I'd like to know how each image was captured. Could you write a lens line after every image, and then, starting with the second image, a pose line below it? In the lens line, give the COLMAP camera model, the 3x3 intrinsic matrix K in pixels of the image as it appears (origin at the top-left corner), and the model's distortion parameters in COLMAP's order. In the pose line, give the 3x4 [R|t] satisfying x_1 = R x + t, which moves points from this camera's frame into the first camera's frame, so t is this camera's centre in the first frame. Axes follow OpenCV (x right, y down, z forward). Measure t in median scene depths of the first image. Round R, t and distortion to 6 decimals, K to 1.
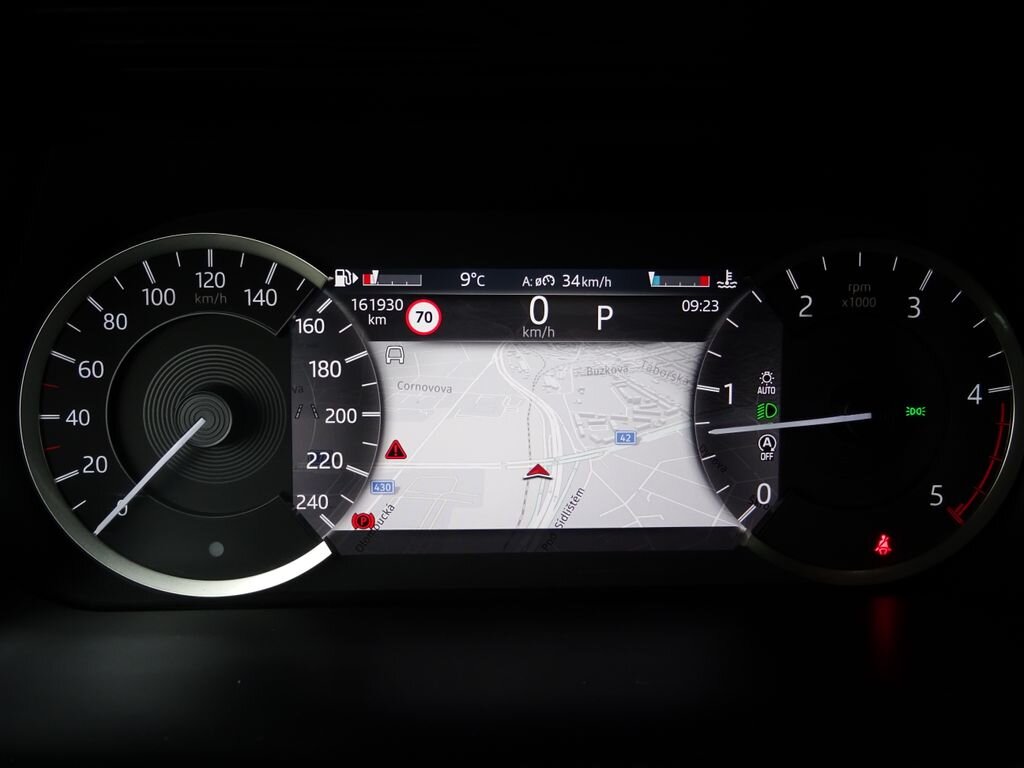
lens RADIAL K [[849.3, 0, 505.4], [0, 849.3, 387.6], [0, 0, 1]] dist [0.014198, -0.034826]
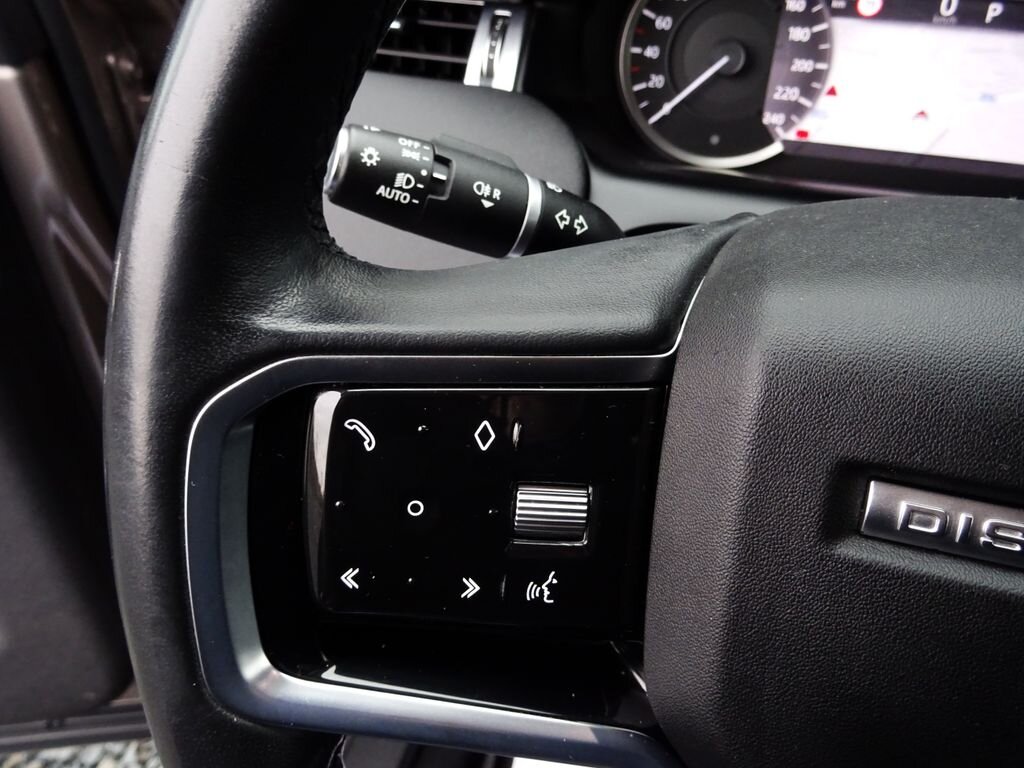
lens RADIAL K [[849.3, 0, 512.3], [0, 849.3, 388.2], [0, 0, 1]] dist [0.014198, -0.034826]
pose [[0.941194, 0.190394, -0.279111, -0.144519], [-0.096805, 0.943433, 0.317118, 0.154936], [0.323700, -0.271450, 0.906385, -0.843127]]
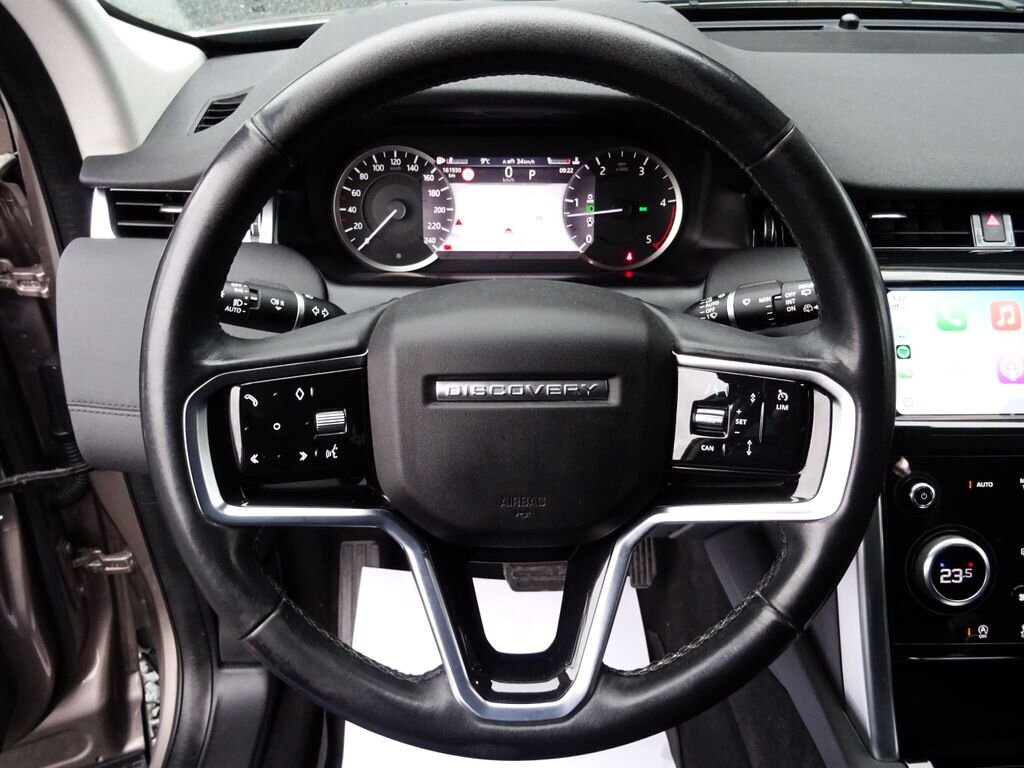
lens RADIAL K [[849.3, 0, 510.1], [0, 849.3, 383.9], [0, 0, 1]] dist [0.014198, -0.034826]
pose [[0.999562, 0.008574, -0.028329, 0.131063], [-0.002773, 0.980039, 0.198784, 0.038117], [0.029467, -0.198619, 0.979634, -1.927158]]
